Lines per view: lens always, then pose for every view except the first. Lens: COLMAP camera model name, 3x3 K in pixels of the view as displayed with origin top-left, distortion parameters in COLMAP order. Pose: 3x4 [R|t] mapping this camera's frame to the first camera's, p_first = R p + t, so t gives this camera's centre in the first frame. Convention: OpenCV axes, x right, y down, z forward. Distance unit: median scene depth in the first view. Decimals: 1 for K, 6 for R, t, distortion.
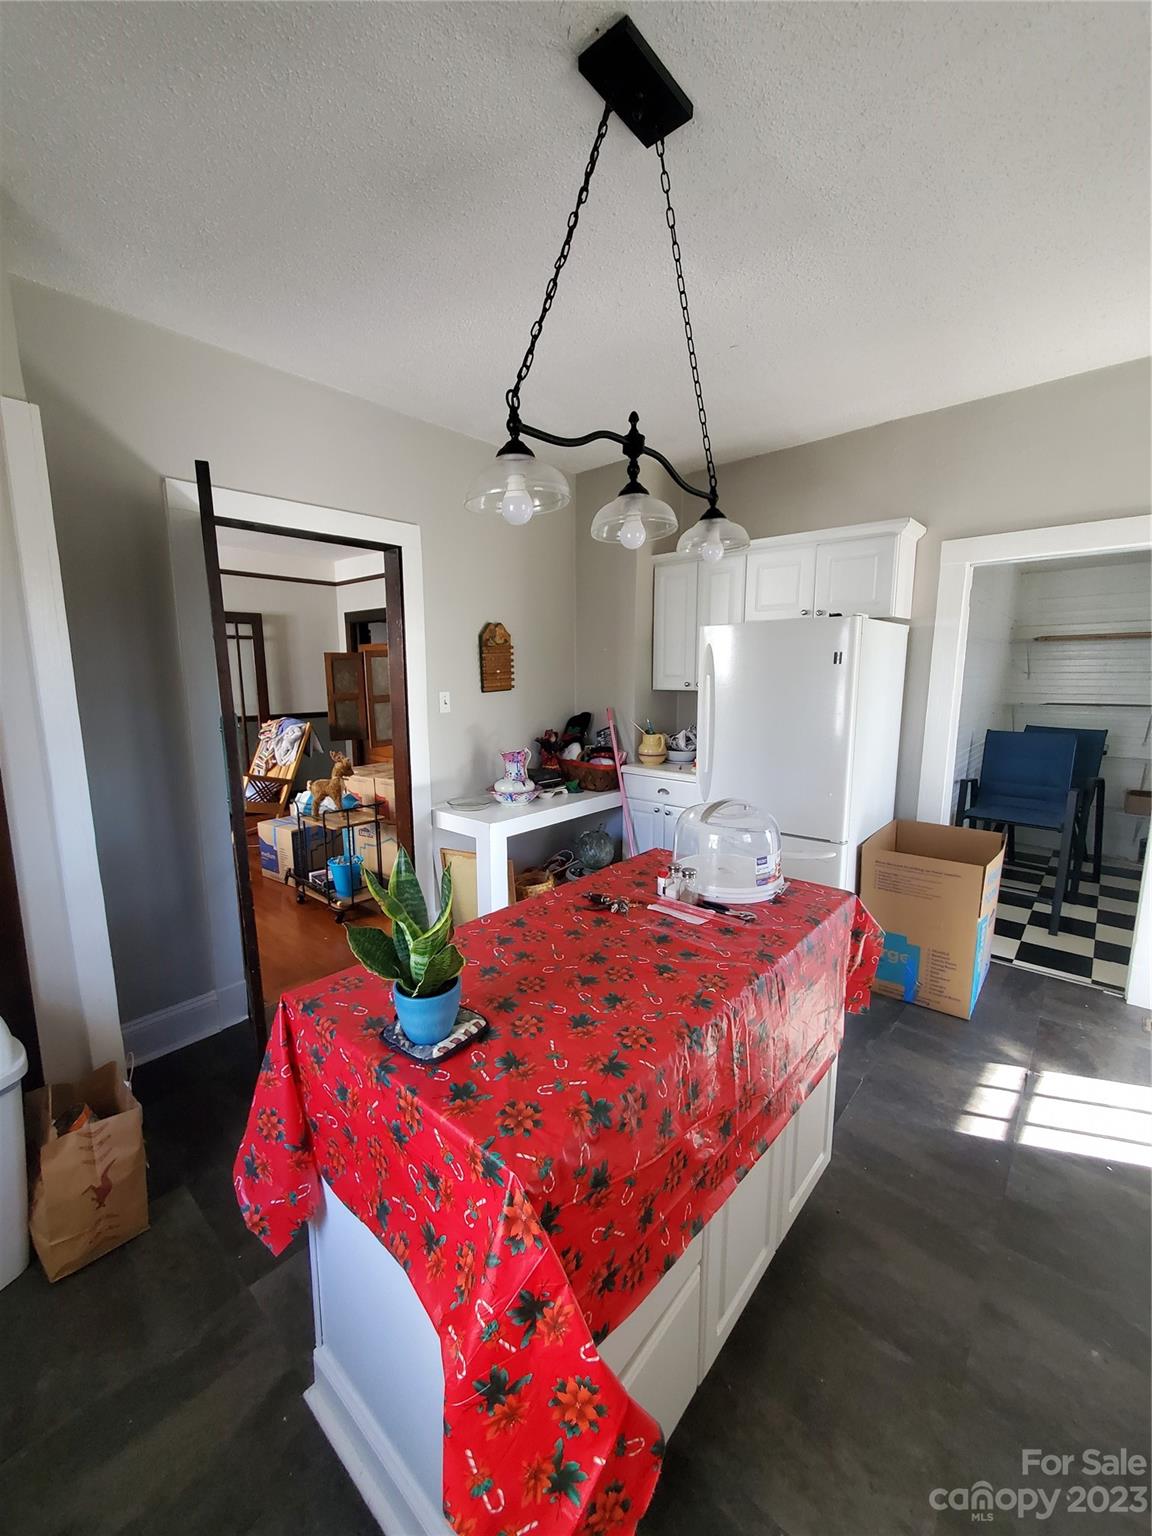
lens RADIAL K [[609.1, 0, 578.3], [0, 609.1, 758.2], [0, 0, 1]] dist [0.001620, -0.000051]
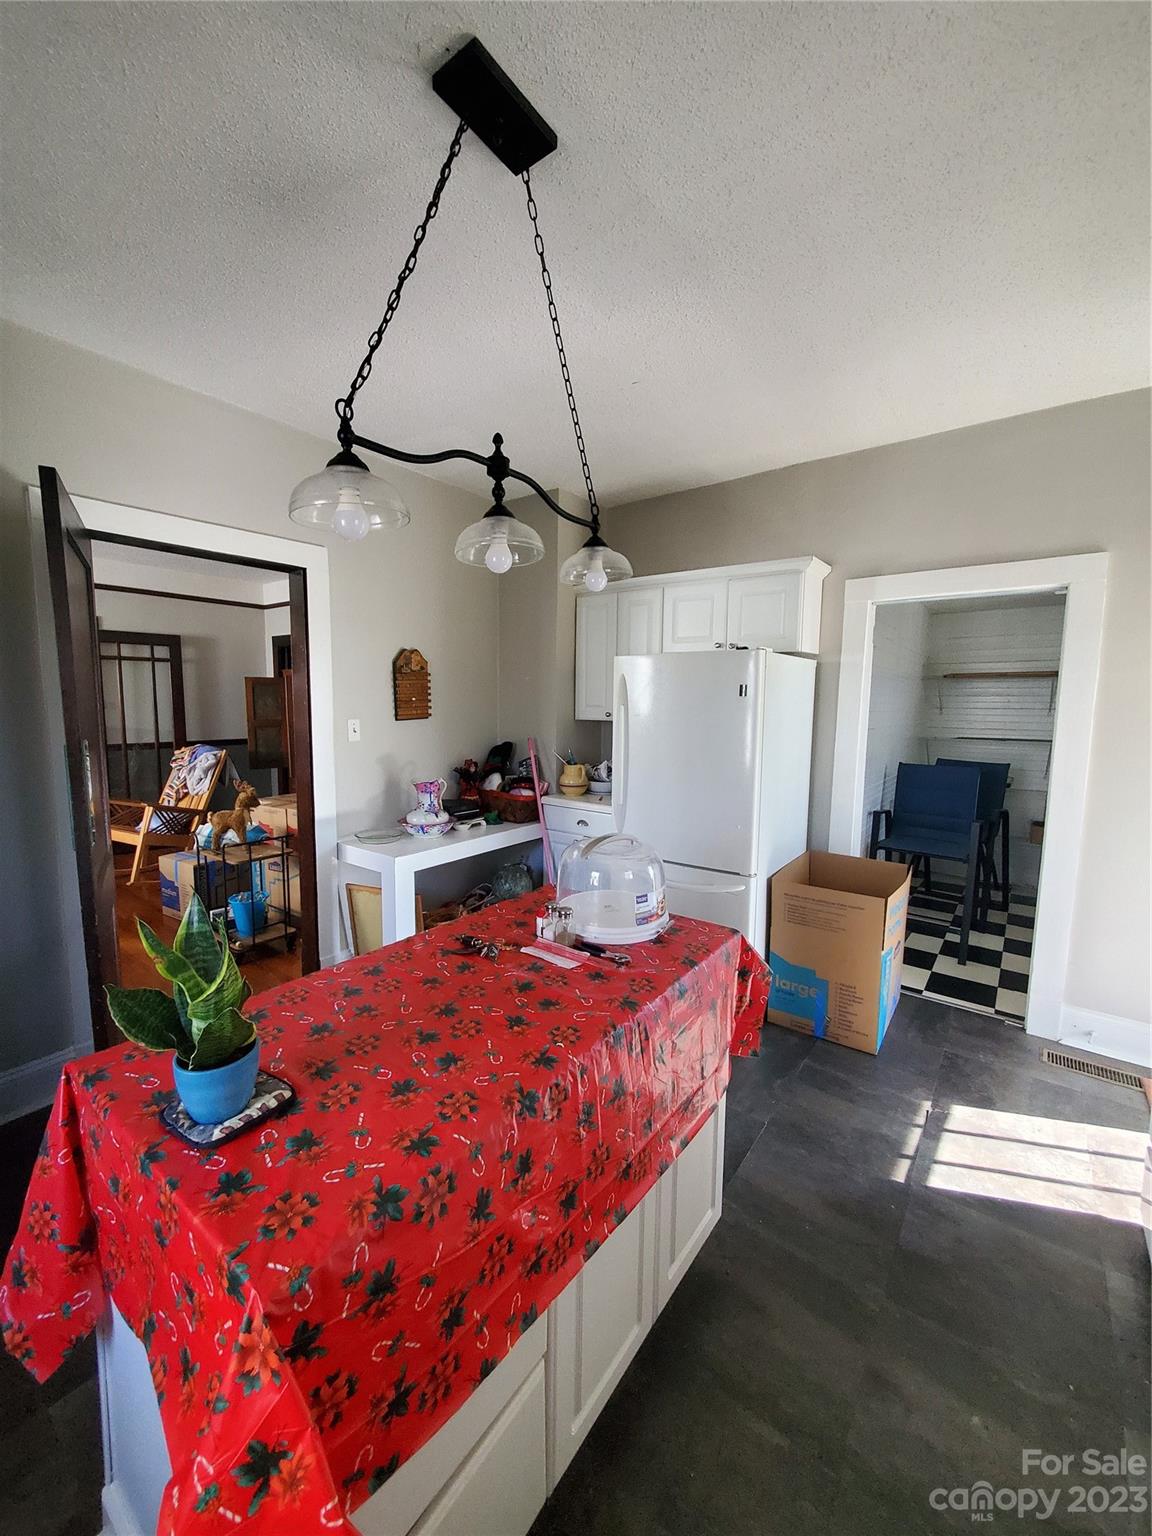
lens RADIAL K [[609.1, 0, 576.6], [0, 609.1, 758.2], [0, 0, 1]] dist [0.001620, -0.000051]
pose [[0.996960, 0.007076, 0.077591, 0.120870], [-0.003333, 0.998829, -0.048264, -0.005743], [-0.077842, 0.047859, 0.995816, 0.042892]]
